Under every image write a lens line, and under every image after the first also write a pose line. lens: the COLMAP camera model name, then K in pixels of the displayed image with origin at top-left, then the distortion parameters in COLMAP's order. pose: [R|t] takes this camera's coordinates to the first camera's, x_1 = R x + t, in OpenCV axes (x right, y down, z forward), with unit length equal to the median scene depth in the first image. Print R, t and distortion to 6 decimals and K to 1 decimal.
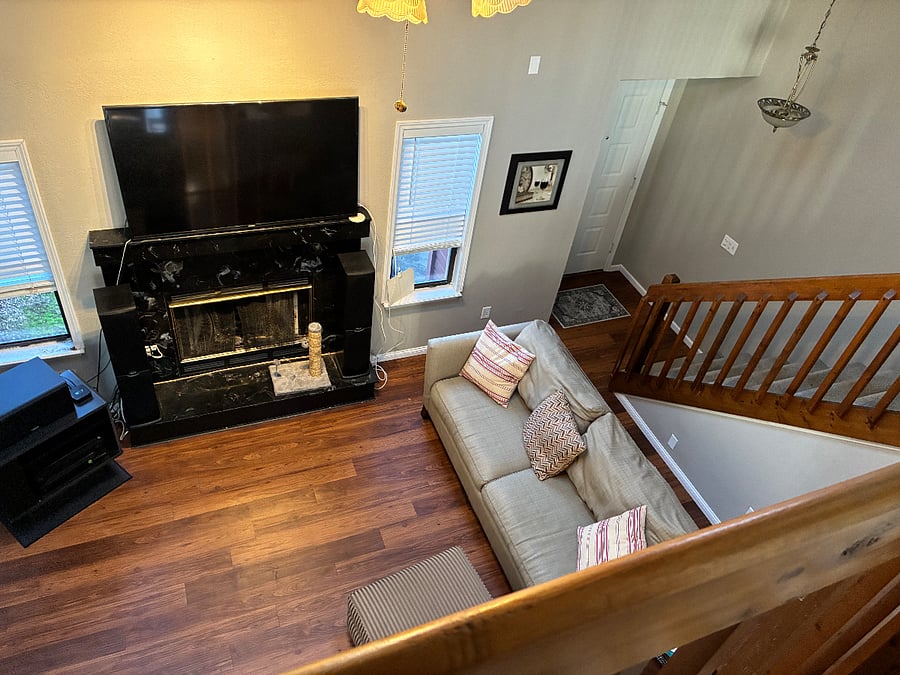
lens RADIAL K [[681.8, 0, 450.0], [0, 681.8, 337.5], [0, 0, 1]] dist [0.003101, -0.000378]
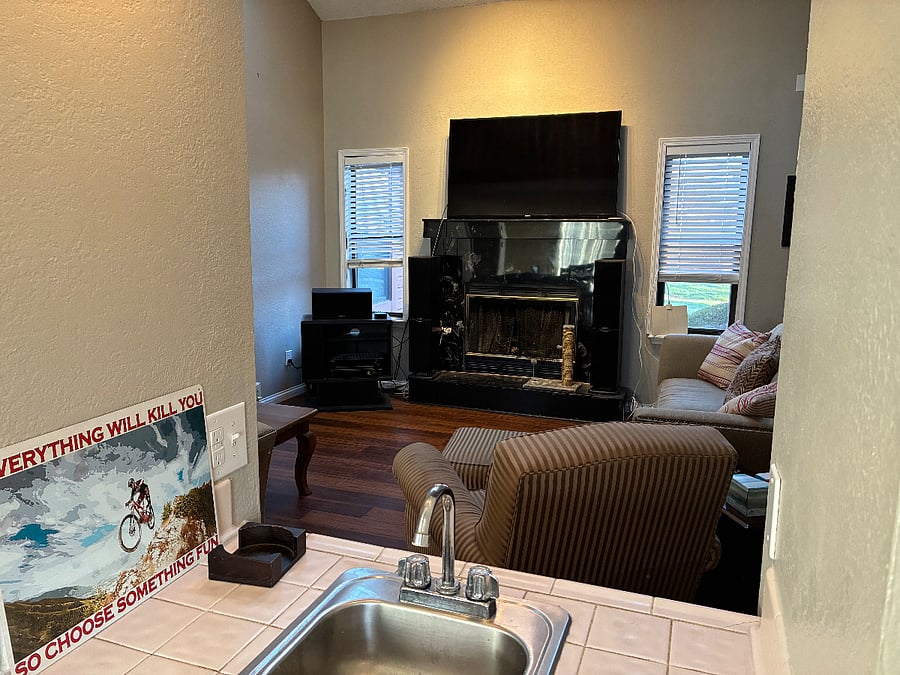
lens RADIAL K [[662.9, 0, 450.0], [0, 662.9, 337.5], [0, 0, 1]] dist [-0.000344, -0.000262]
pose [[0.724298, -0.008553, -0.689434, 0.388891], [-0.386581, 0.822931, -0.416340, 0.506952], [0.570917, 0.568076, 0.592742, 0.269679]]
